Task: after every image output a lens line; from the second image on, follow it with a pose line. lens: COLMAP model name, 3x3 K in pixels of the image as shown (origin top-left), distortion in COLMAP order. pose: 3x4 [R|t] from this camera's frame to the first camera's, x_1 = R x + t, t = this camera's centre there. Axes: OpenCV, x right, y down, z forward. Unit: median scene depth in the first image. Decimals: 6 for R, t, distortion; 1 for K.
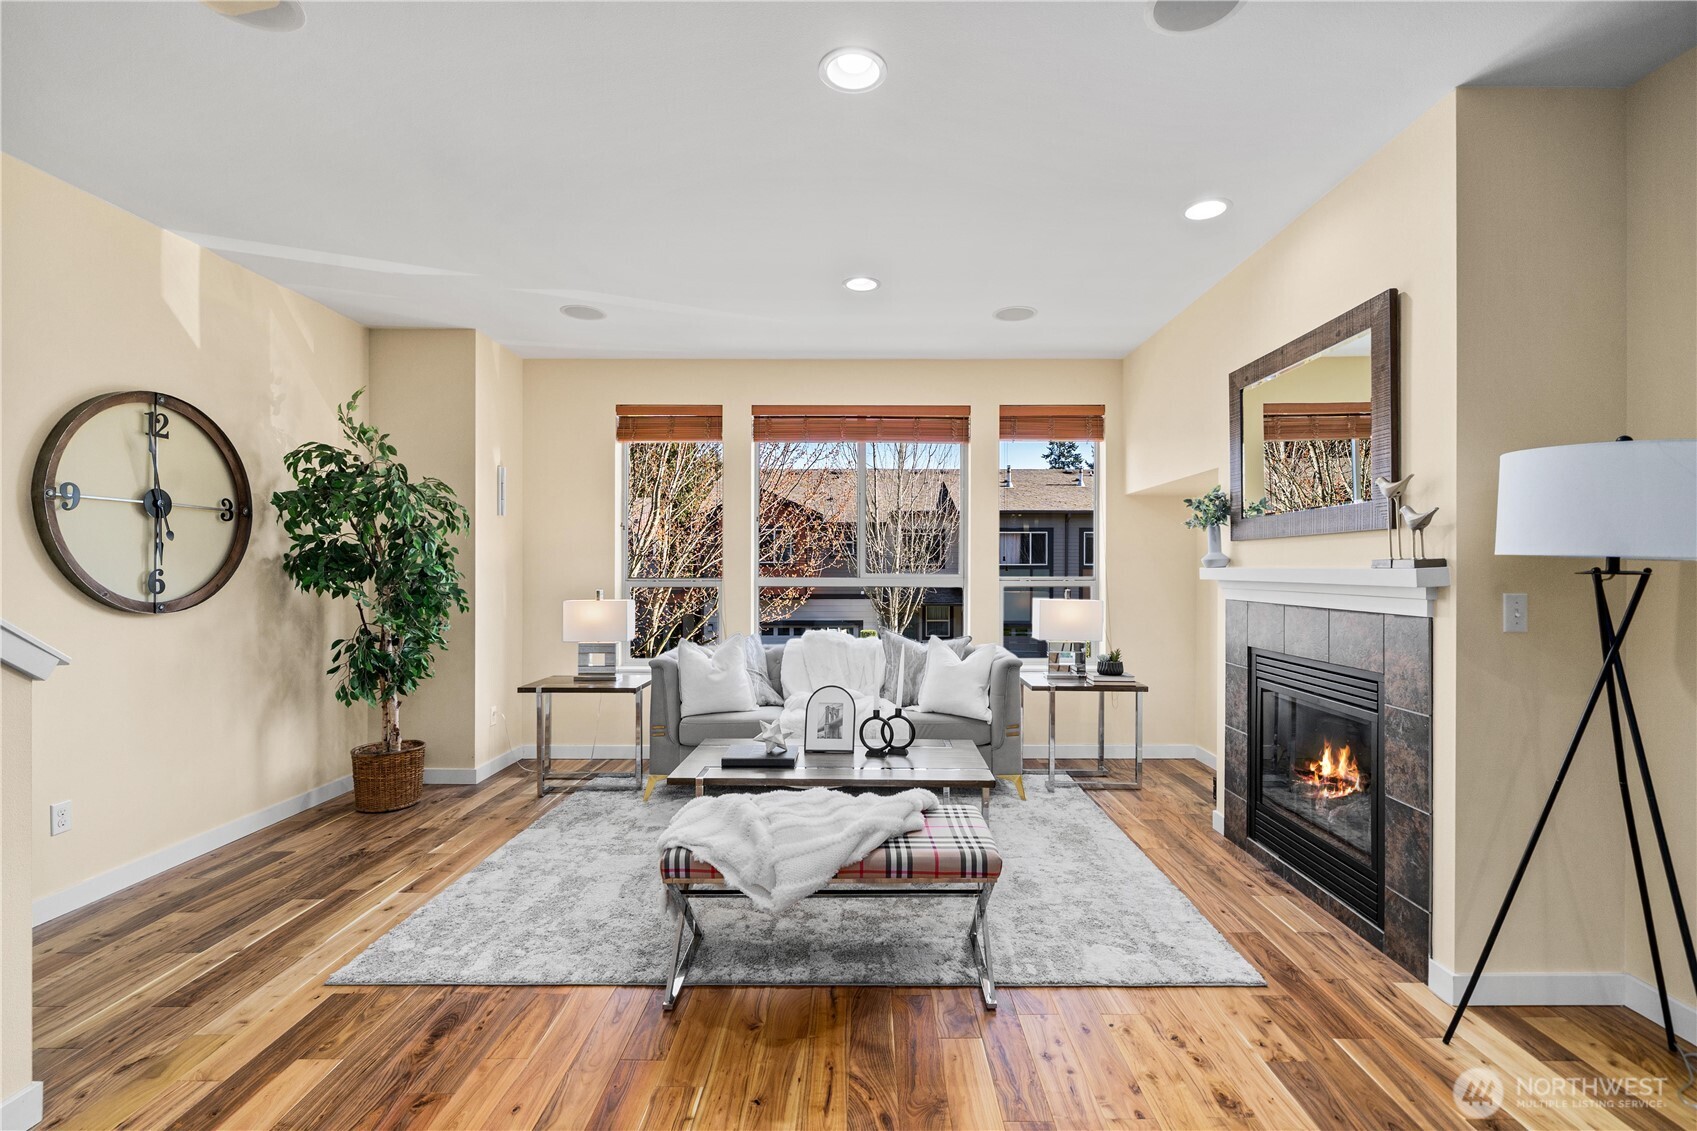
lens RADIAL K [[765.6, 0, 870.6], [0, 765.6, 570.8], [0, 0, 1]] dist [-0.000183, -0.000226]
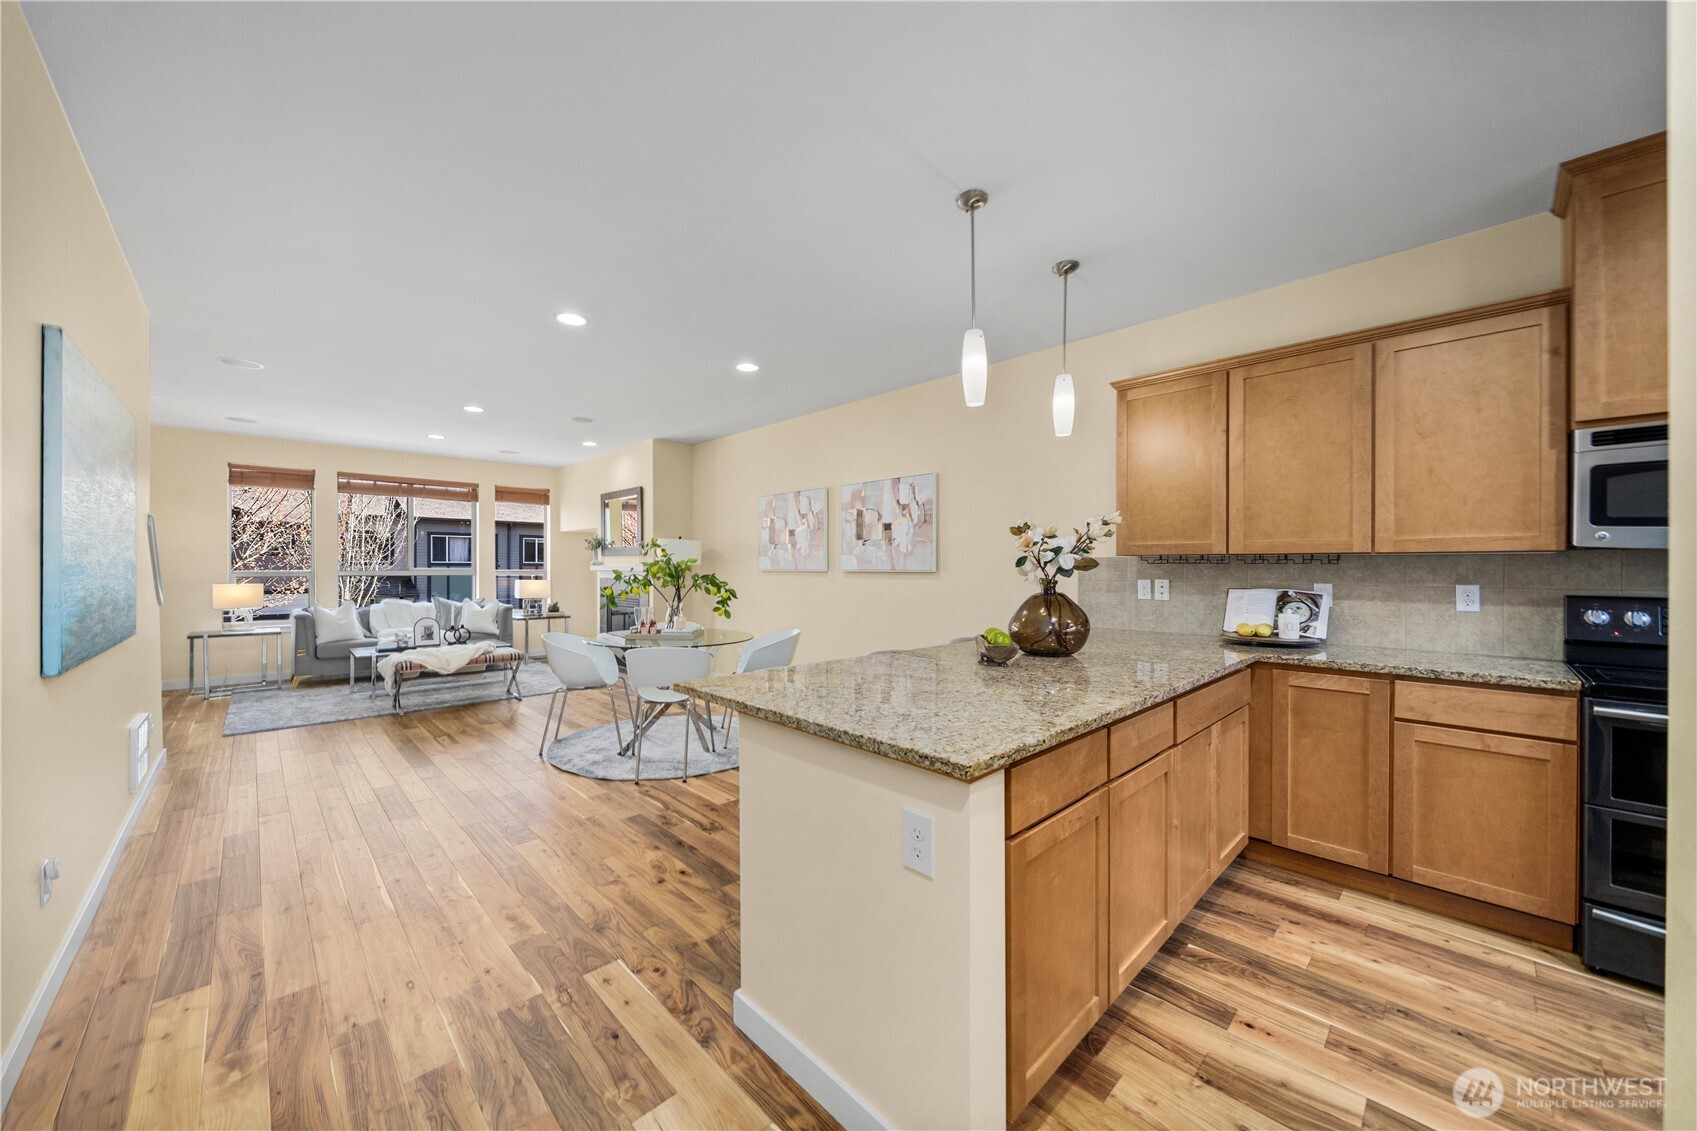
lens RADIAL K [[615.1, 0, 842.2], [0, 615.1, 569.5], [0, 0, 1]] dist [-0.003834, 0.000263]
pose [[0.723712, -0.003542, 0.690093, -0.405526], [0.000214, 0.999988, 0.004908, -0.001221], [-0.690102, -0.003404, 0.723704, -1.138600]]
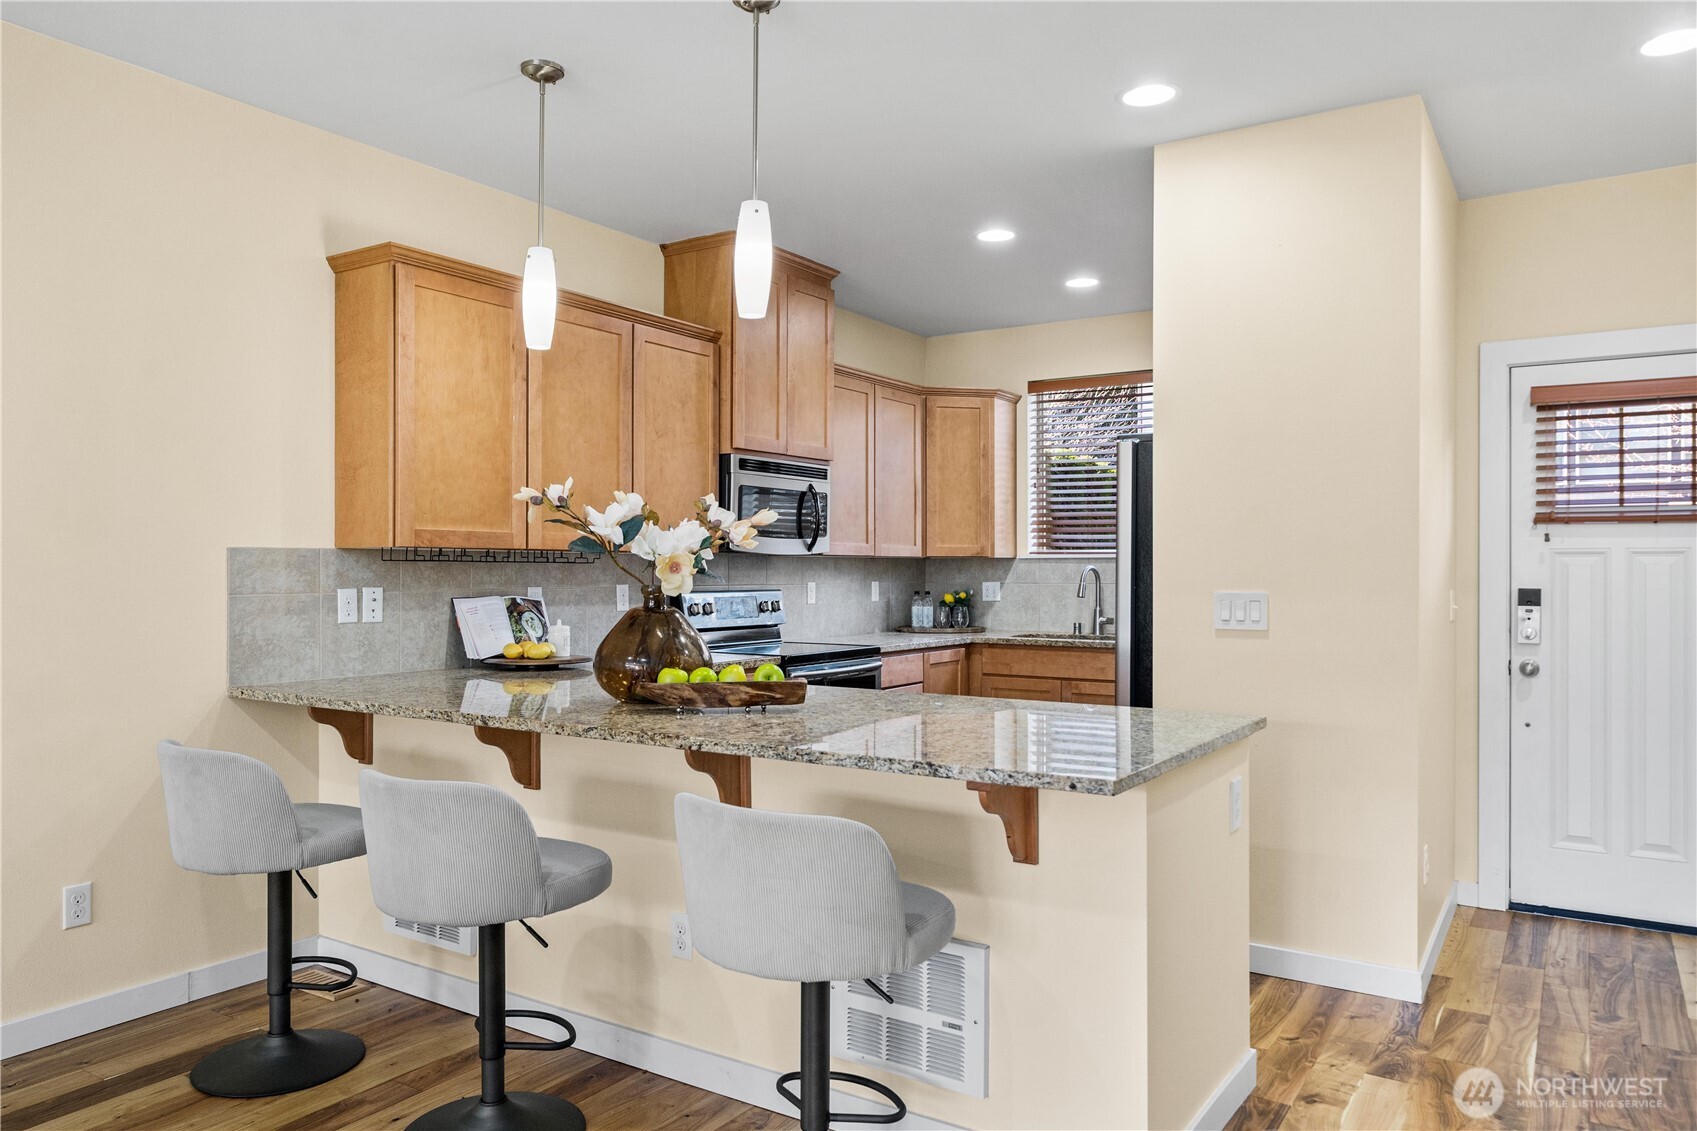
lens RADIAL K [[1195.2, 0, 834.7], [0, 1195.2, 566.4], [0, 0, 1]] dist [-0.004561, 0.008151]
pose [[-0.837699, -0.003214, 0.546123, -0.347985], [-0.003344, 0.999994, 0.000756, -0.002531], [-0.546122, -0.001193, -0.837705, -0.091829]]
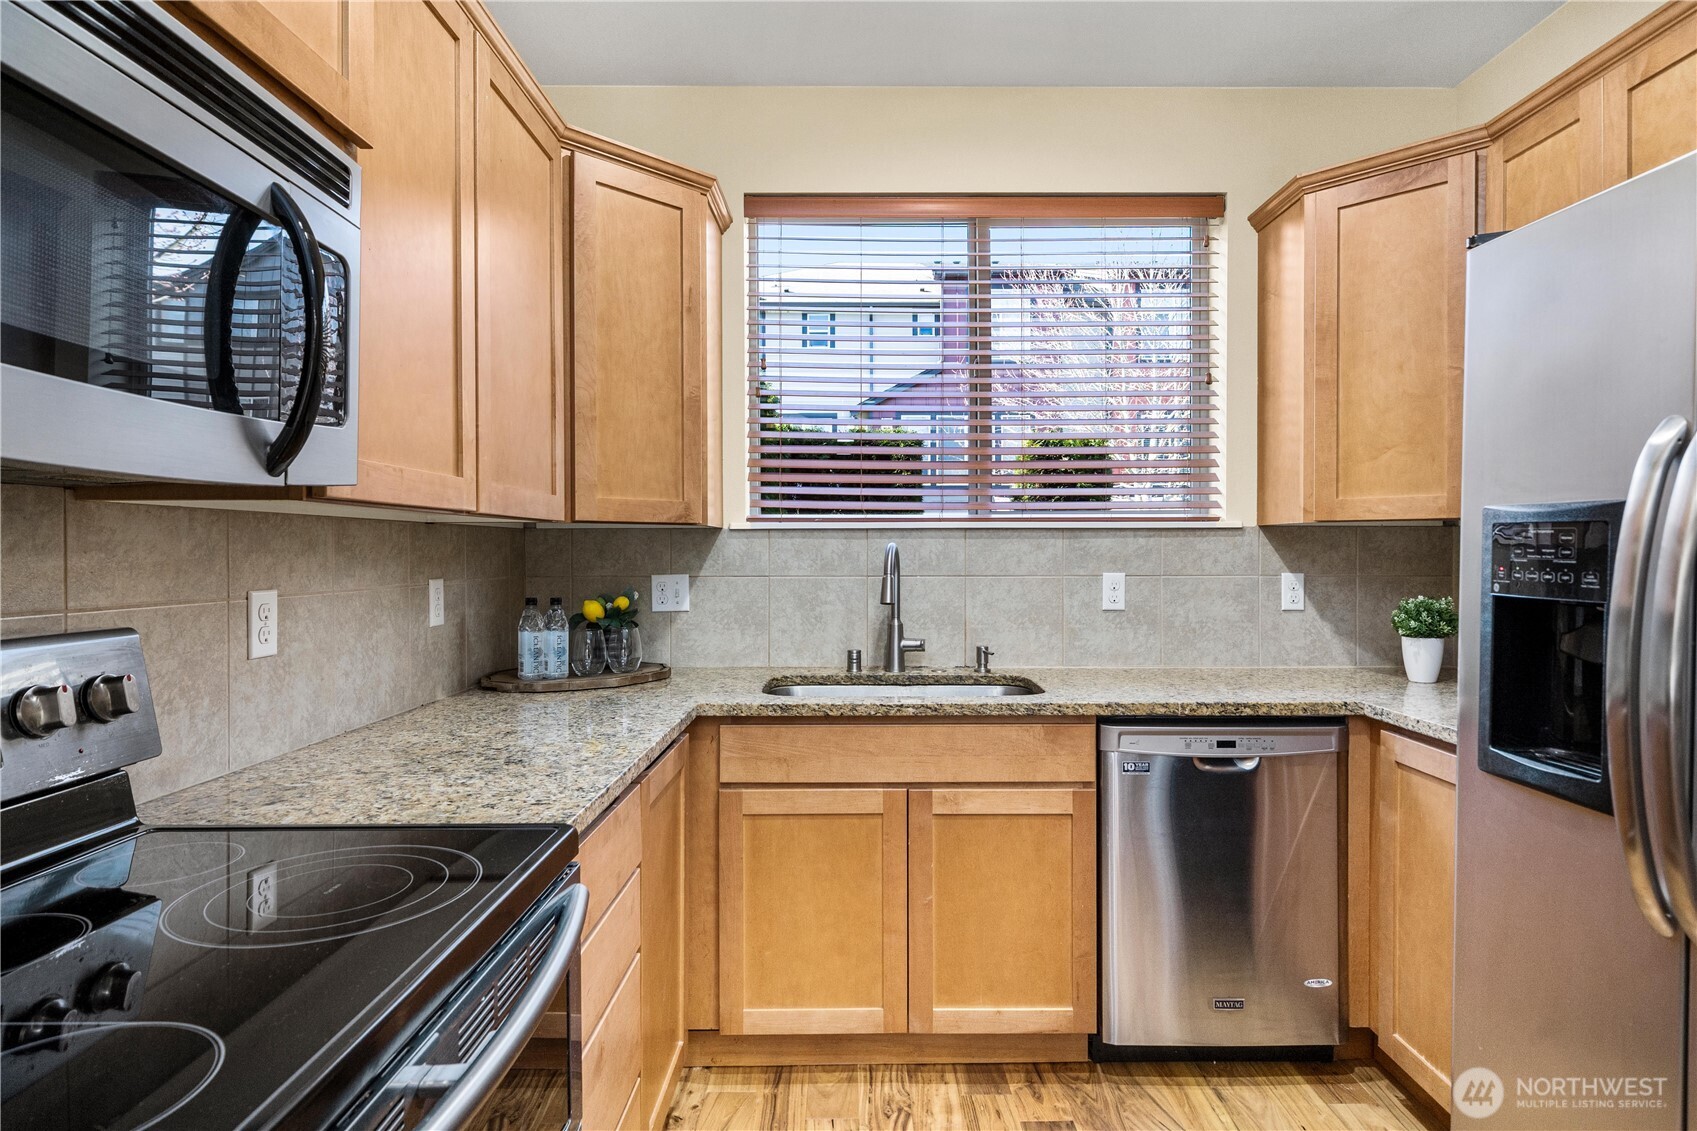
lens RADIAL K [[919.4, 0, 867.5], [0, 919.4, 552.4], [0, 0, 1]] dist [-0.002061, -0.001753]
pose [[-0.999922, -0.001509, -0.012380, 0.339181], [-0.001545, 0.999995, 0.002888, 0.002019], [0.012375, 0.002907, -0.999919, -1.077291]]
